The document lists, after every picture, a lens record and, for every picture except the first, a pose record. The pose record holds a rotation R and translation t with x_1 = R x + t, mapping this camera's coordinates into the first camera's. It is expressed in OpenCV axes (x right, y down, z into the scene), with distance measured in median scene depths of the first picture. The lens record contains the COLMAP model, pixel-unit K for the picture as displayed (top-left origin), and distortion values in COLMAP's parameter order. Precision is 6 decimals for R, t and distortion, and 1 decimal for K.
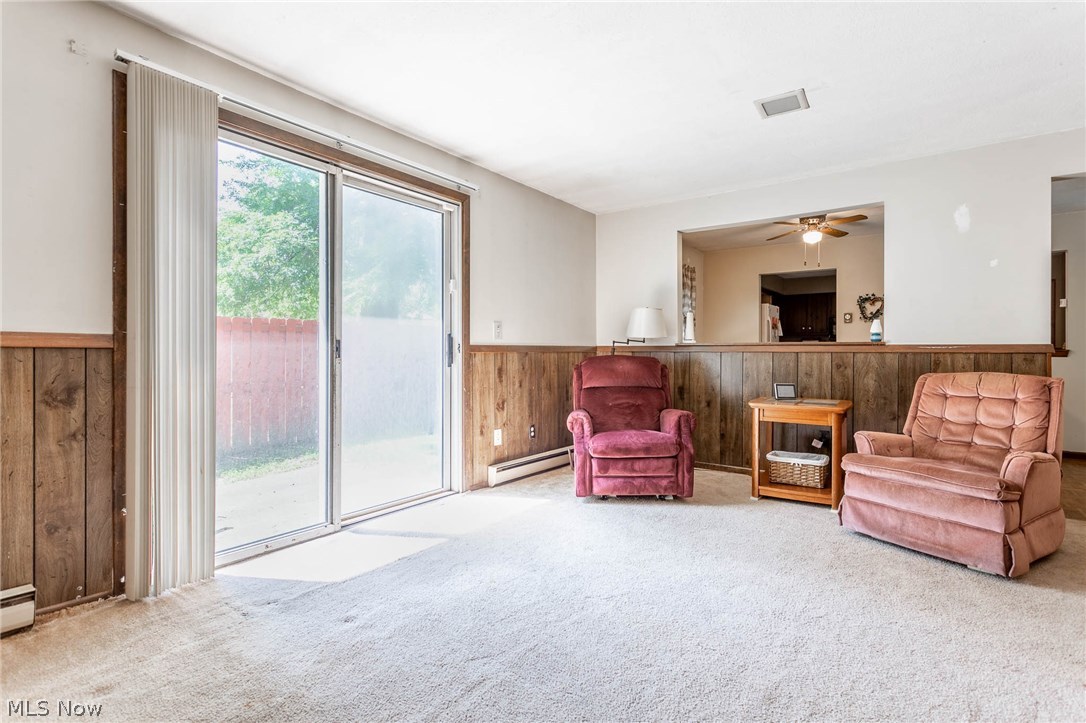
lens RADIAL K [[537.8, 0, 543.5], [0, 537.8, 355.9], [0, 0, 1]] dist [0.005057, 0.000990]
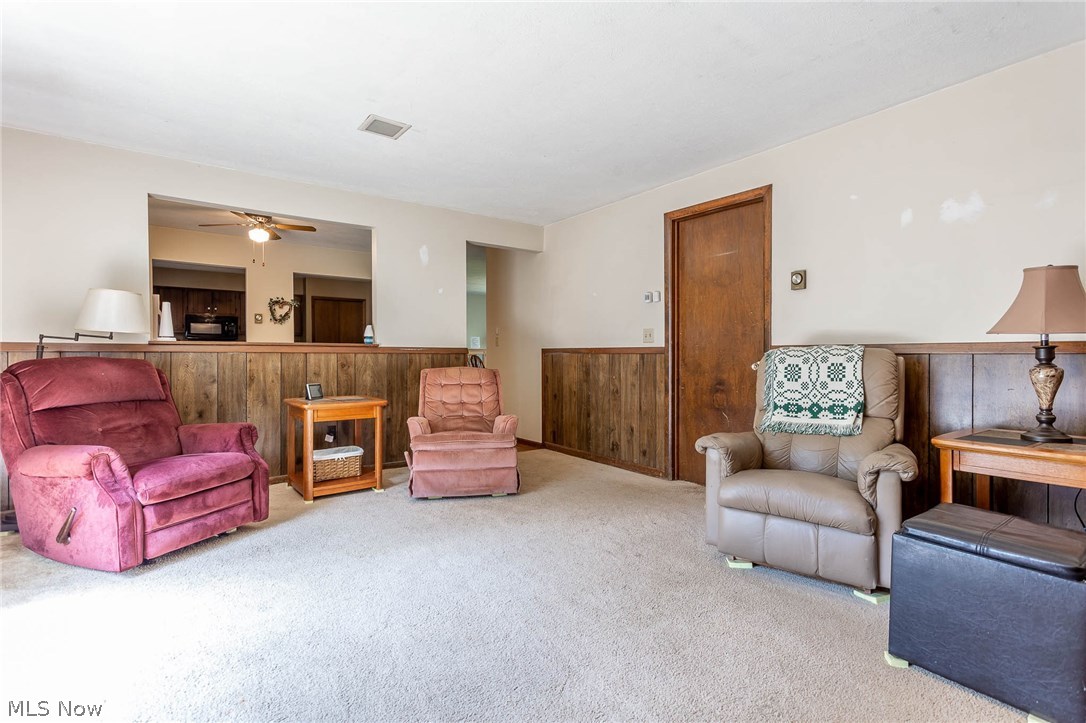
lens RADIAL K [[537.8, 0, 550.9], [0, 537.8, 357.5], [0, 0, 1]] dist [0.005057, 0.000990]
pose [[0.266210, -0.008768, 0.963875, -0.440841], [0.003743, 0.999960, 0.008062, -0.004937], [-0.963908, 0.001462, 0.266232, 0.318708]]
